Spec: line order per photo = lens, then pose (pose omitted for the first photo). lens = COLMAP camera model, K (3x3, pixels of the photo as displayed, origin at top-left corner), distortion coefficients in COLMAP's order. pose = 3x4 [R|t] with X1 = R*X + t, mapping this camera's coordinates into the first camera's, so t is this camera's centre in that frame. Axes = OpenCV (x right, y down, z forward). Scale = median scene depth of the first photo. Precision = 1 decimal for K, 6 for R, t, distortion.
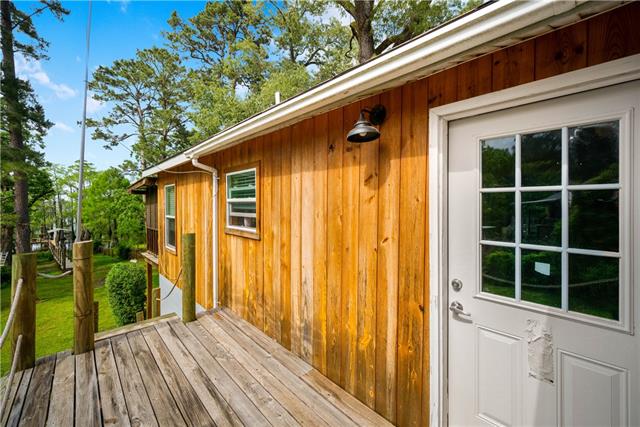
lens RADIAL K [[252.4, 0, 307.0], [0, 252.4, 202.4], [0, 0, 1]] dist [-0.003412, -0.000542]
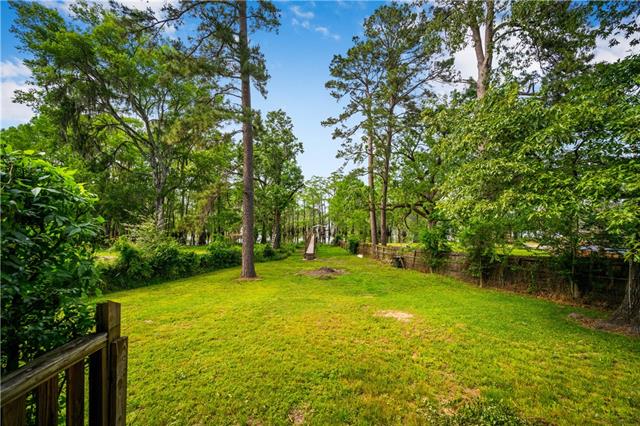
lens RADIAL K [[253.6, 0, 321.6], [0, 253.6, 211.4], [0, 0, 1]] dist [0.000553, -0.000582]
pose [[0.697512, 0.019540, -0.716307, -0.098499], [-0.020803, 0.999759, 0.007015, 0.055207], [0.716271, 0.010008, 0.697750, 0.207804]]
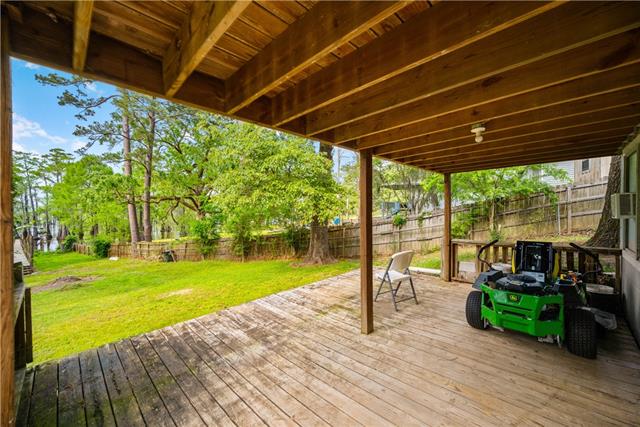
lens RADIAL K [[252.4, 0, 322.0], [0, 252.4, 211.1], [0, 0, 1]] dist [-0.003412, -0.000542]
pose [[0.997630, 0.012150, 0.067727, -0.086470], [-0.013446, 0.999734, 0.018714, 0.055896], [-0.067481, -0.019581, 0.997528, 0.160314]]
